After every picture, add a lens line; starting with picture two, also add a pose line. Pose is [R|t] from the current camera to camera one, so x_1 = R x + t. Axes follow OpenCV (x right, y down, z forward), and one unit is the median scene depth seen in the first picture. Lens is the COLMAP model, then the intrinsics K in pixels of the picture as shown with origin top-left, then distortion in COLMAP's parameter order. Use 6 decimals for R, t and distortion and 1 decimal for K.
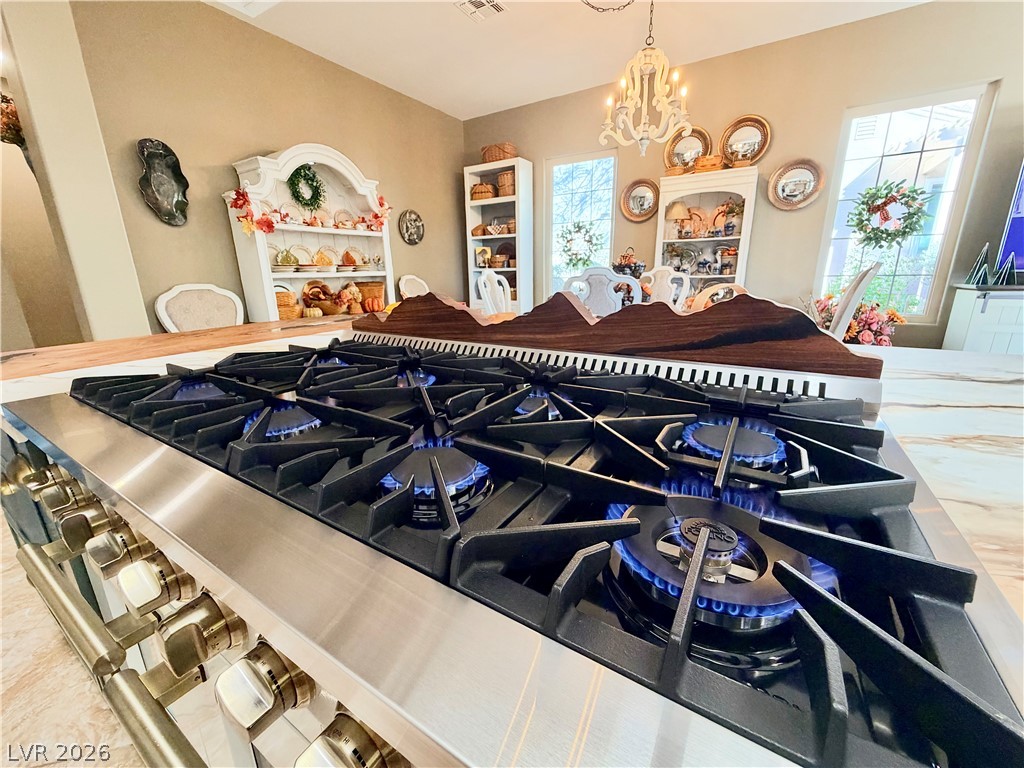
lens RADIAL K [[428.4, 0, 512.0], [0, 428.4, 384.0], [0, 0, 1]] dist [-0.002079, -0.000245]
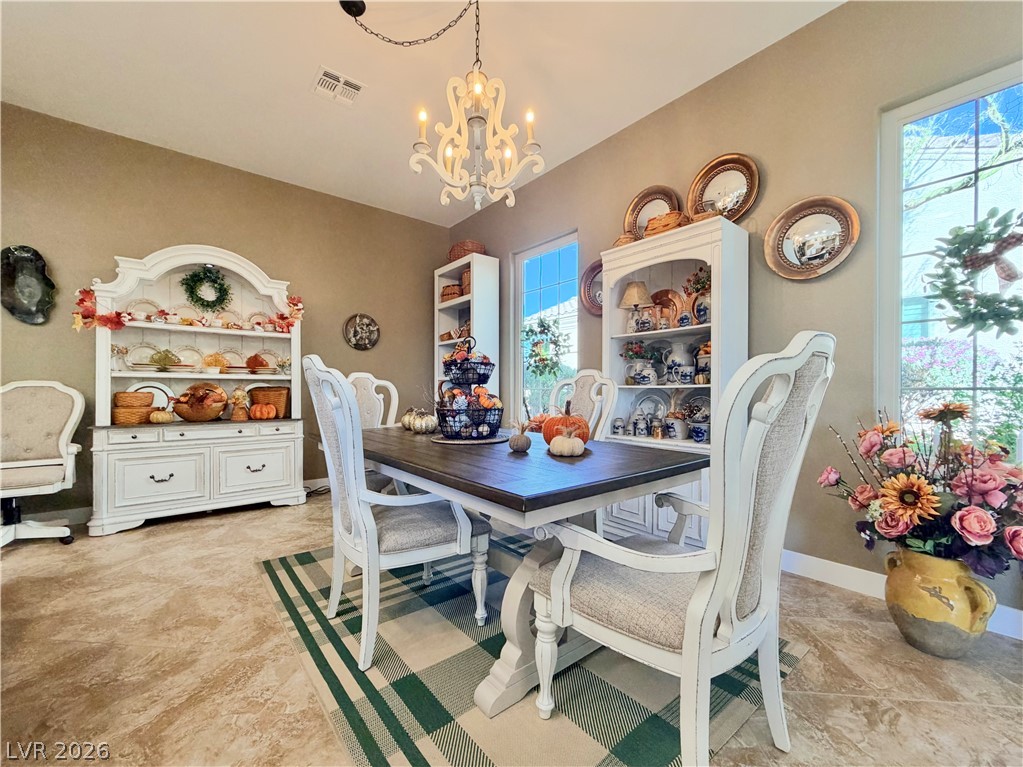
lens RADIAL K [[428.0, 0, 511.5], [0, 428.0, 383.5], [0, 0, 1]] dist [-0.002079, -0.000245]
pose [[0.943039, 0.014157, -0.332381, 0.472938], [-0.103221, 0.962239, -0.251875, -0.079214], [0.316264, 0.271836, 0.908890, 0.381620]]
